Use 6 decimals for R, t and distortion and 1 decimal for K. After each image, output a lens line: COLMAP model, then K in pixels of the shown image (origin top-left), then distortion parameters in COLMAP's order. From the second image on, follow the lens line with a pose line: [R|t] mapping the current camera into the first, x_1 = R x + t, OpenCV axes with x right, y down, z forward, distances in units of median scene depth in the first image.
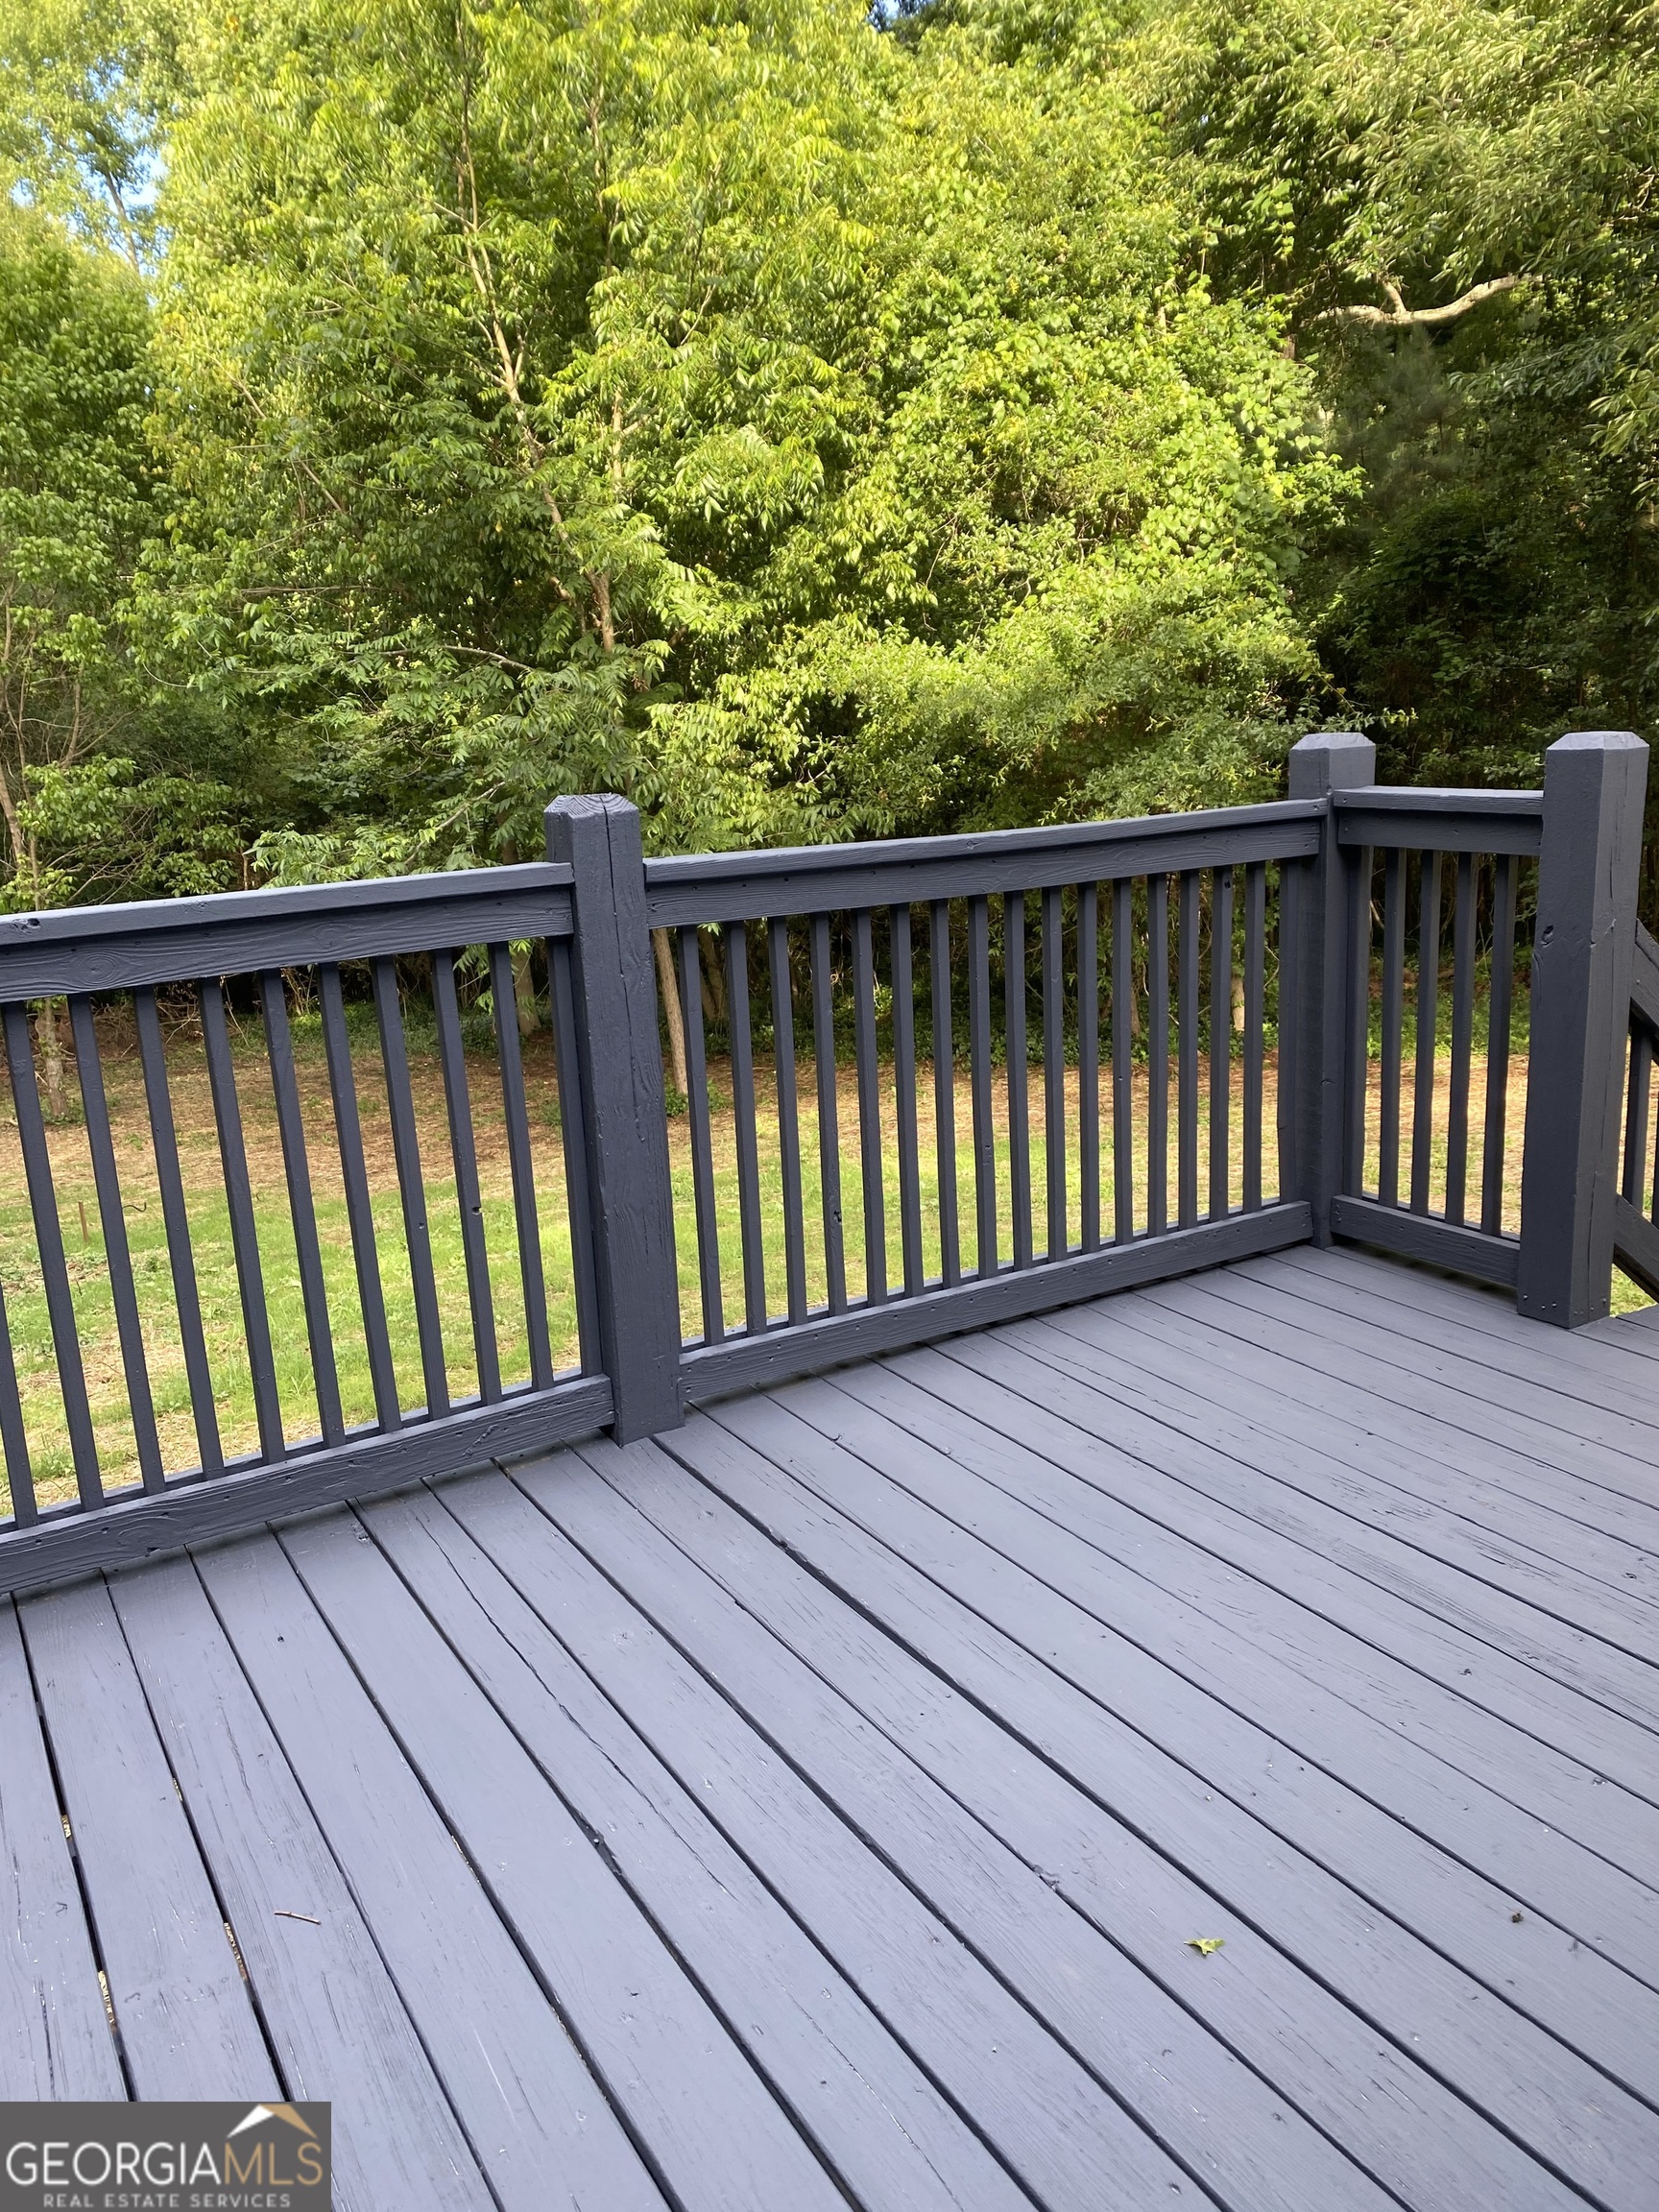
lens RADIAL K [[1731.4, 0, 865.5], [0, 1731.4, 1068.6], [0, 0, 1]] dist [0.014448, -0.014931]
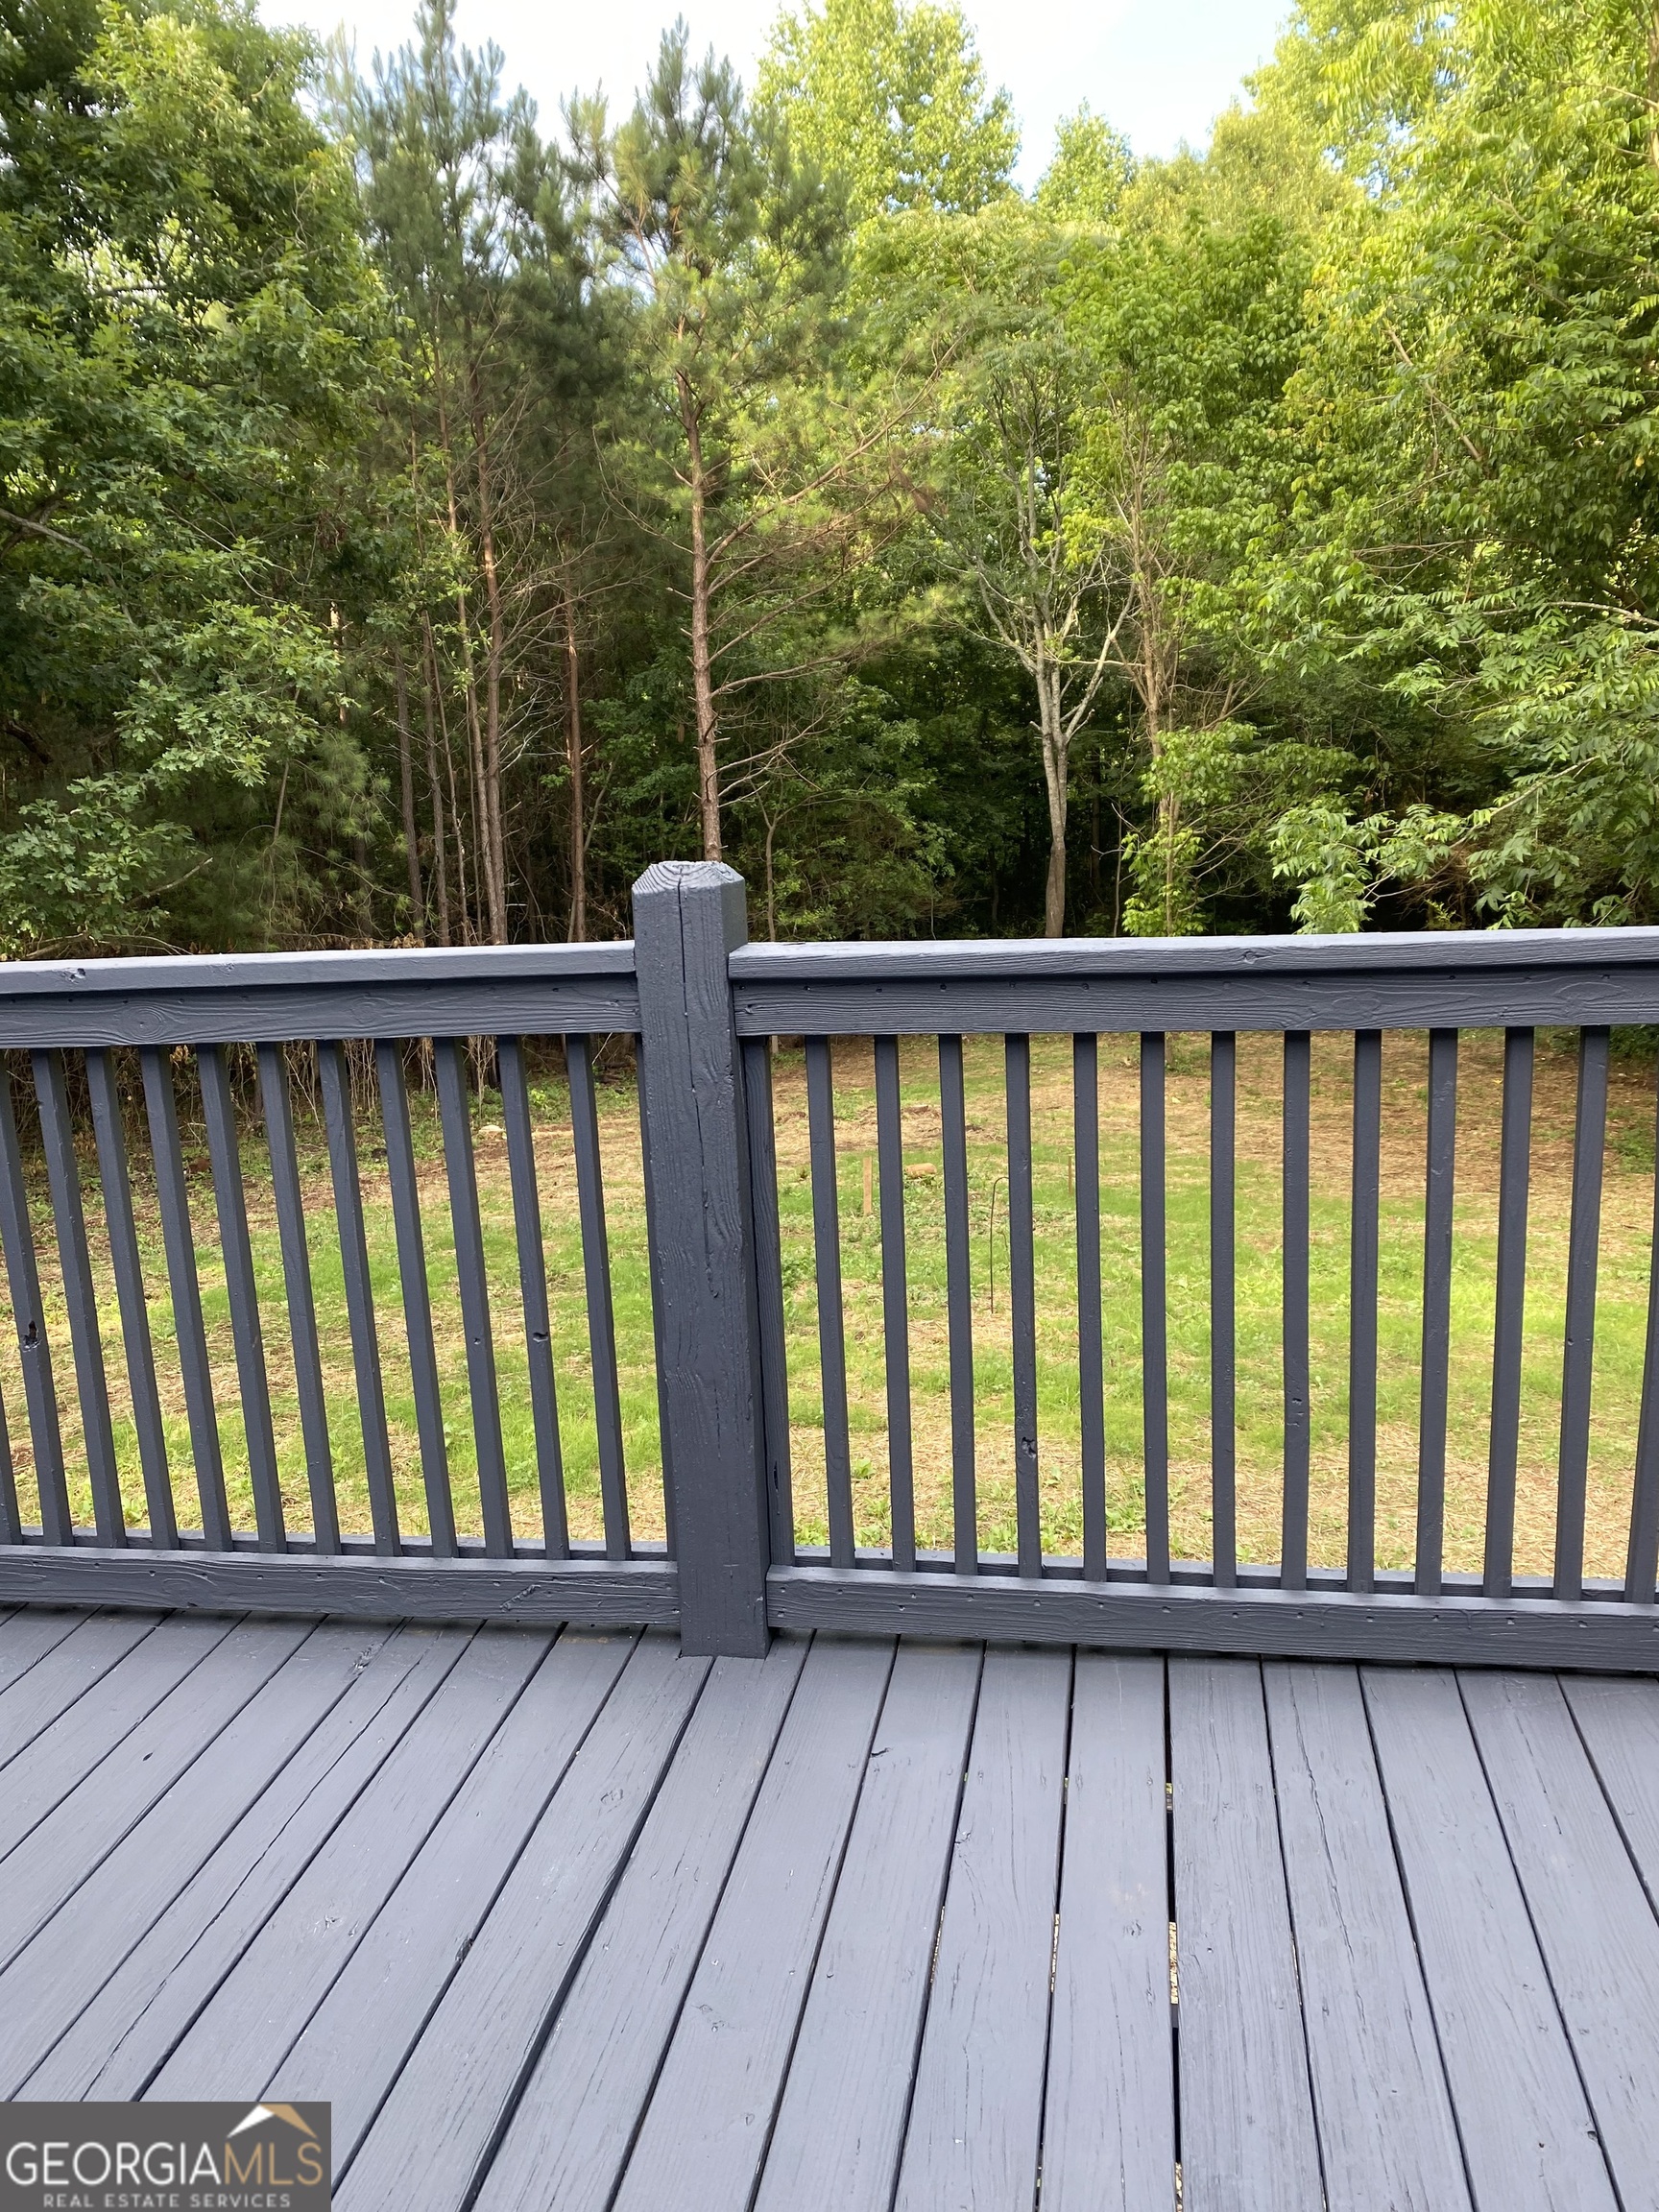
lens RADIAL K [[1731.4, 0, 834.5], [0, 1731.4, 1093.1], [0, 0, 1]] dist [0.014448, -0.014931]
pose [[0.754449, 0.147499, -0.639571, 0.085060], [-0.121637, 0.988963, 0.084591, -0.025999], [0.644990, 0.013976, 0.764063, 0.087988]]
